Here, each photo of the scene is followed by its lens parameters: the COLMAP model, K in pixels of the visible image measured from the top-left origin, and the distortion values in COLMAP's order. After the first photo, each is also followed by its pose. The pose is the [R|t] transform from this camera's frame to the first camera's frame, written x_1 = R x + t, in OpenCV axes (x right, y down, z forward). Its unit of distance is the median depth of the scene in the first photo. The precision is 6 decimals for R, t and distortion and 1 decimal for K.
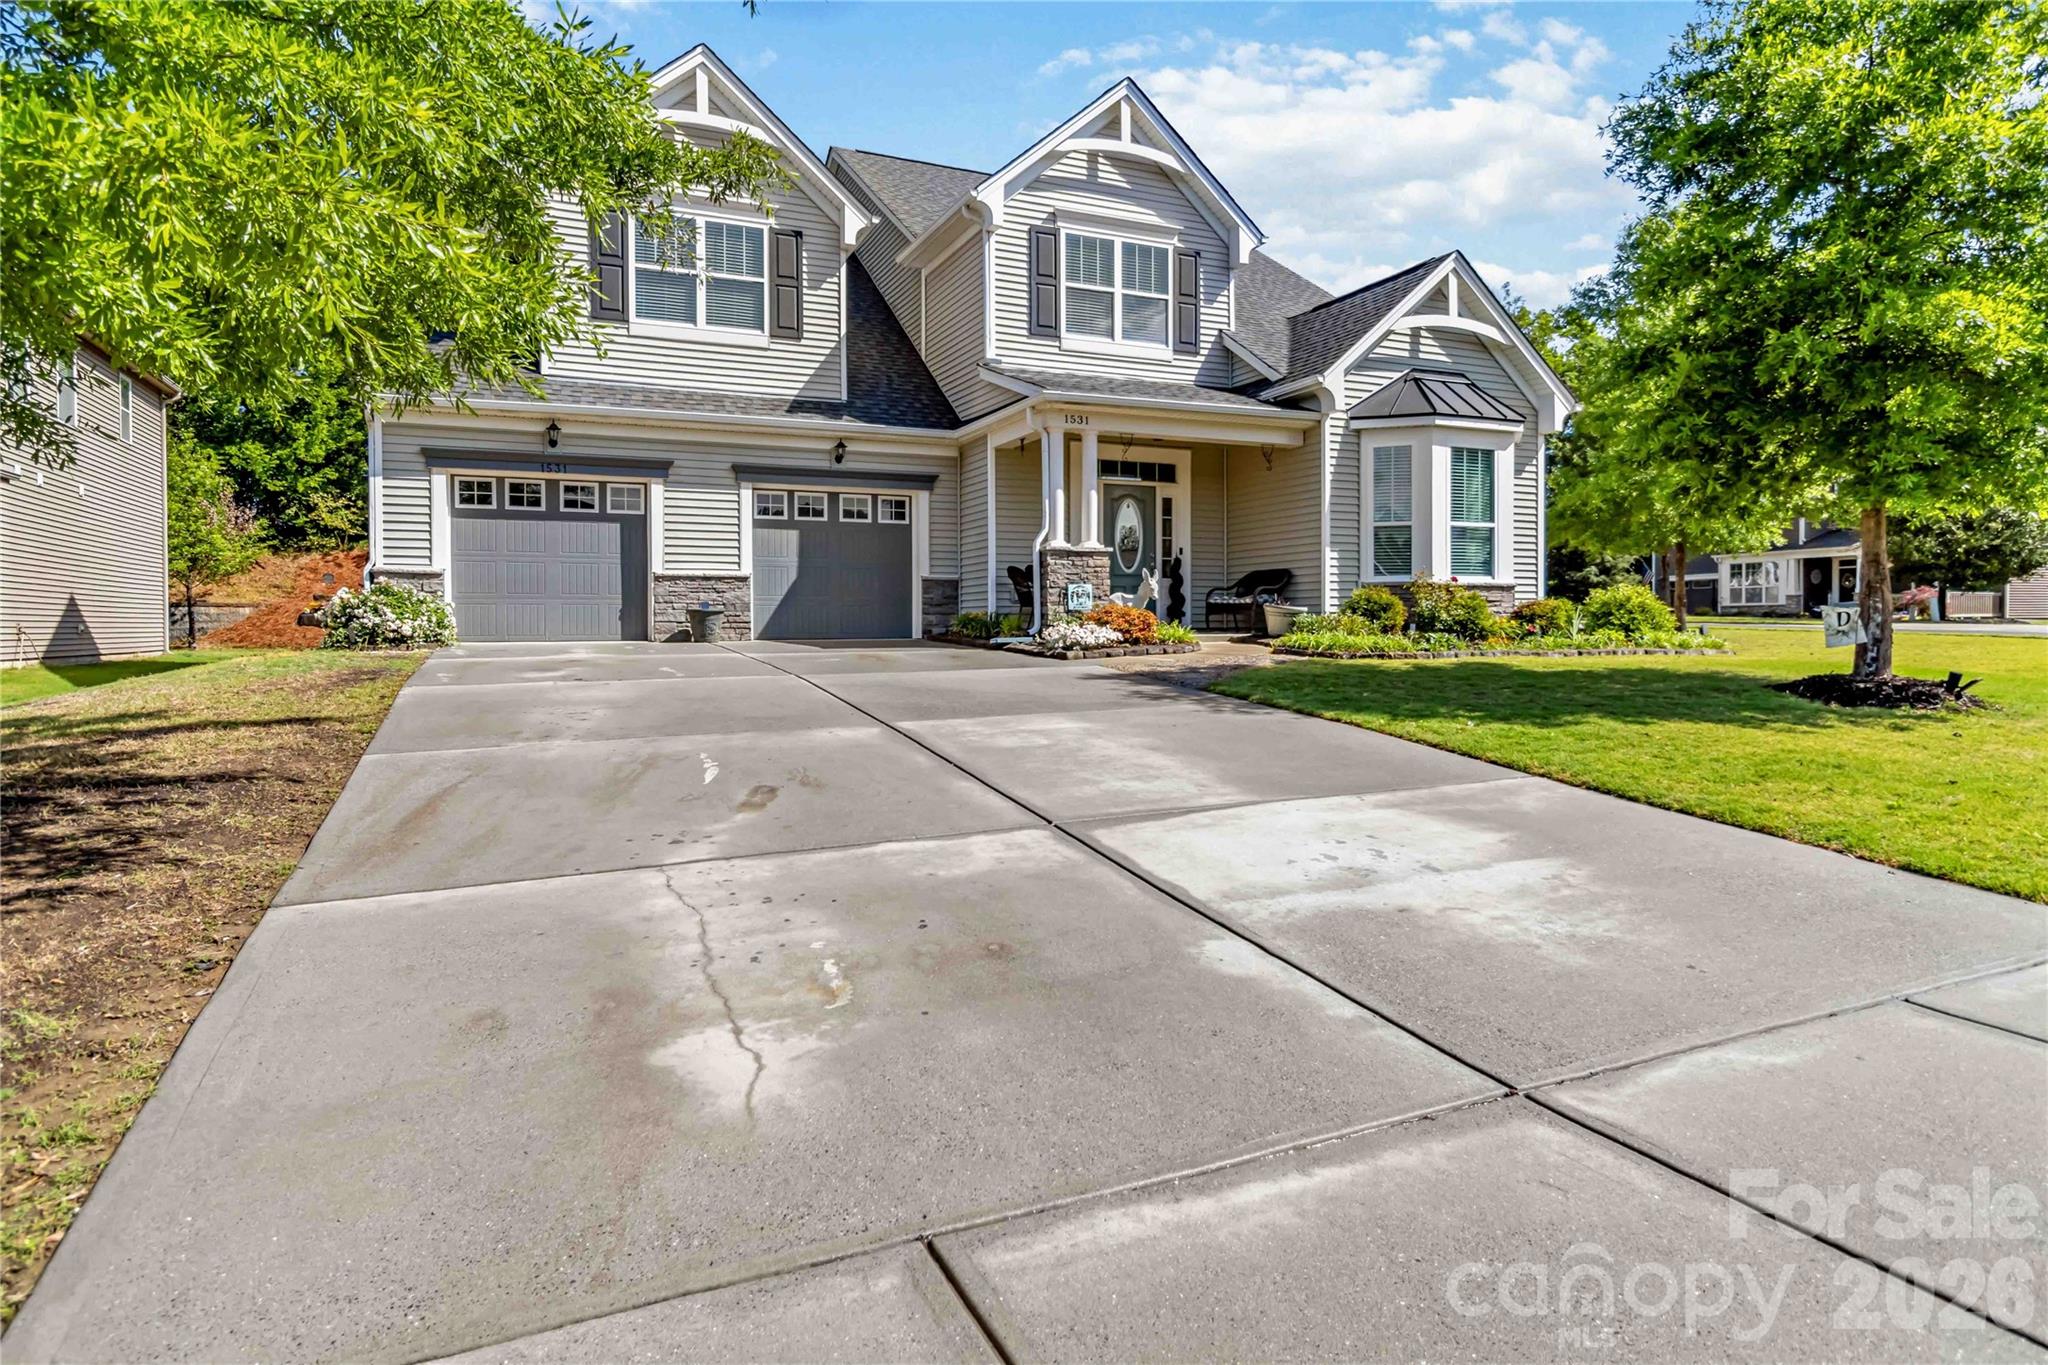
lens RADIAL K [[1131.1, 0, 1008.7], [0, 1131.1, 636.5], [0, 0, 1]] dist [-0.014316, 0.000518]
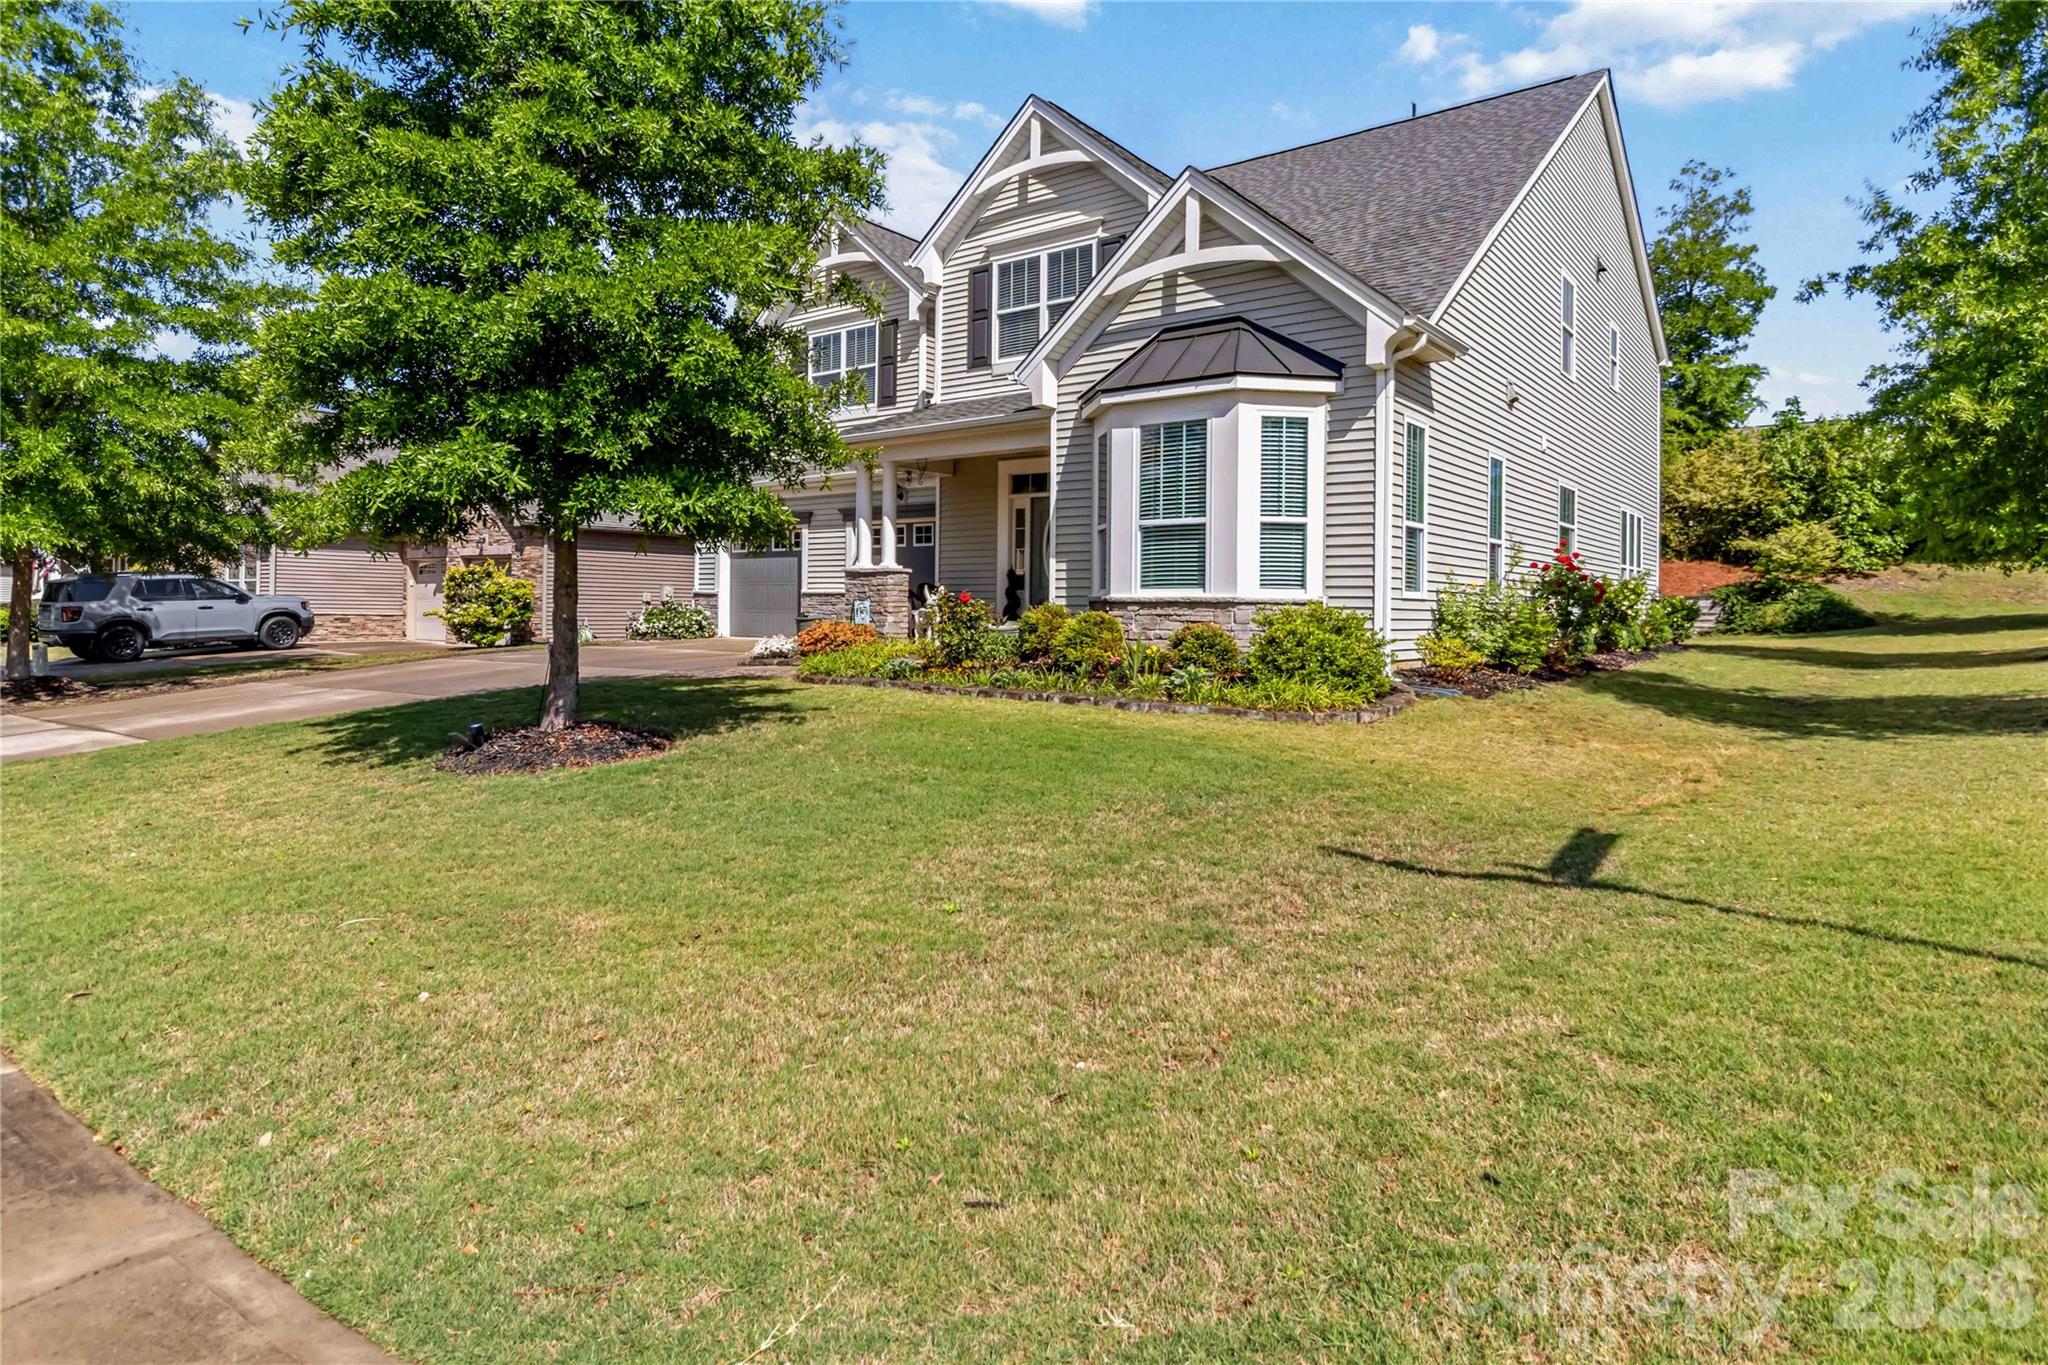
lens RADIAL K [[1131.1, 0, 989.1], [0, 1131.1, 602.4], [0, 0, 1]] dist [-0.014316, 0.000518]
pose [[0.472634, 0.002998, -0.881254, 0.979299], [-0.017152, 0.999836, -0.005798, -0.035916], [0.881092, 0.017855, 0.472608, 0.500528]]
